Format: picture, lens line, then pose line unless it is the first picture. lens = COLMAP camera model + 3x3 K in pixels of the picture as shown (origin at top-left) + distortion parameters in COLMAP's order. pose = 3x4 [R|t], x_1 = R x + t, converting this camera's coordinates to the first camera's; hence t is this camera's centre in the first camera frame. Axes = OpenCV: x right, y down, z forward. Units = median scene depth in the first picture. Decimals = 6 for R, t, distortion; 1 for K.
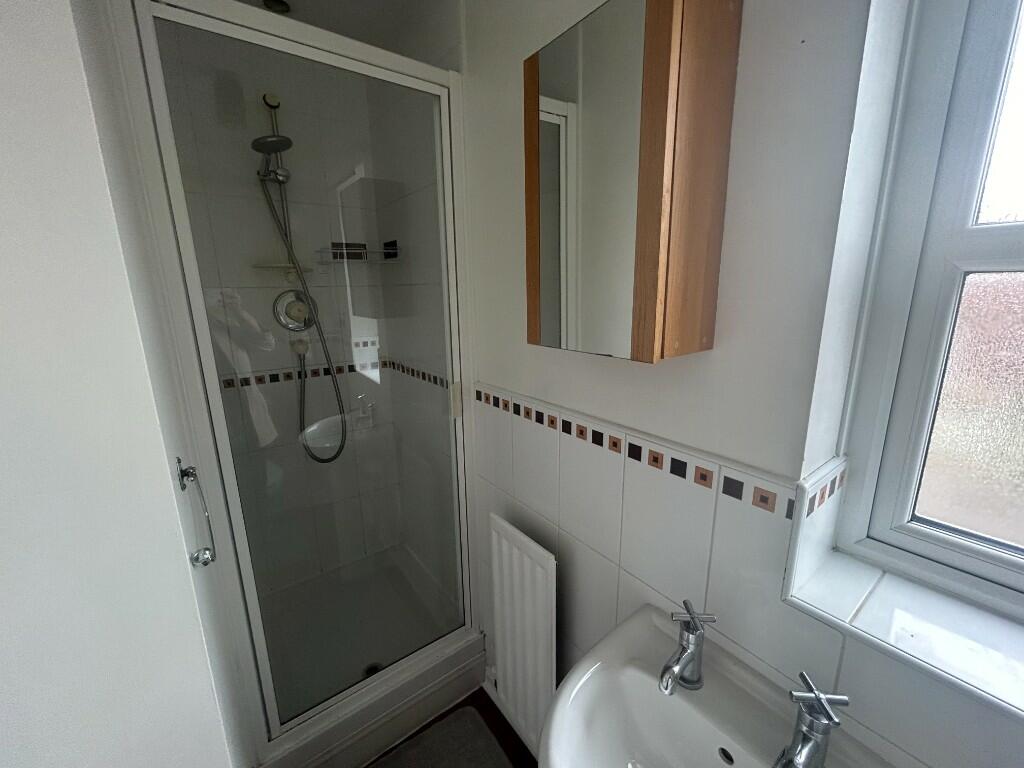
lens RADIAL K [[414.6, 0, 512.0], [0, 414.6, 384.0], [0, 0, 1]] dist [-0.001892, 0.000552]
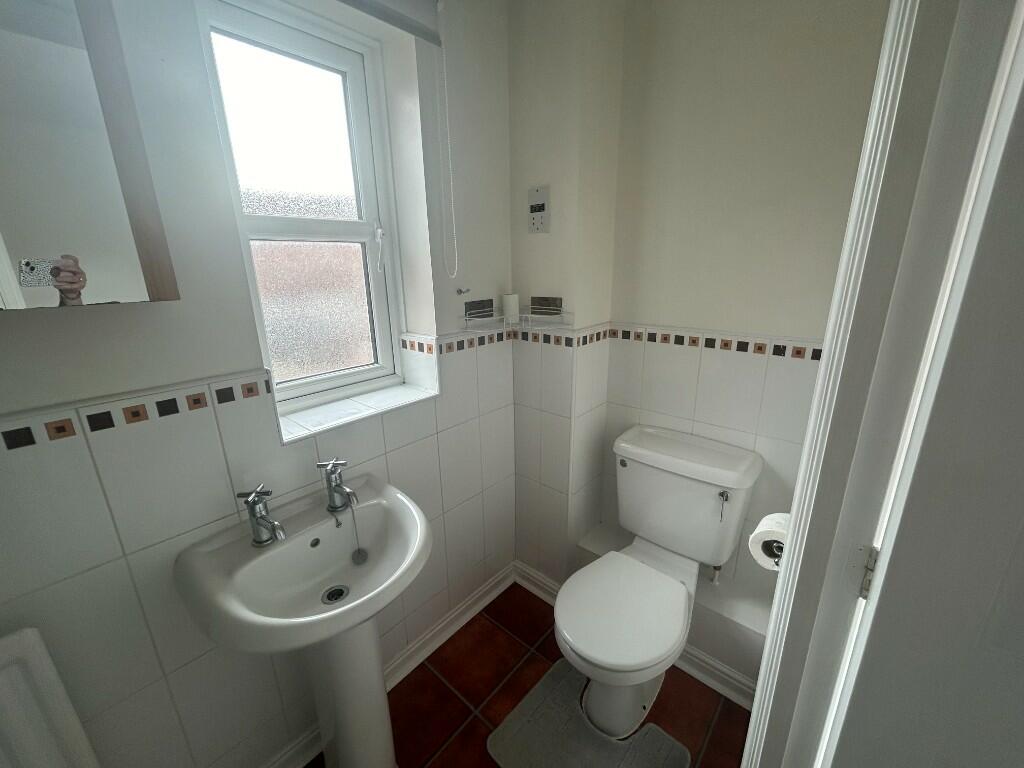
lens RADIAL K [[414.6, 0, 512.0], [0, 414.6, 384.0], [0, 0, 1]] dist [-0.001892, 0.000552]
pose [[-0.211949, -0.255220, 0.943367, -0.868603], [0.239358, 0.922340, 0.303309, 0.033998], [-0.947516, 0.290088, -0.134400, 0.288910]]
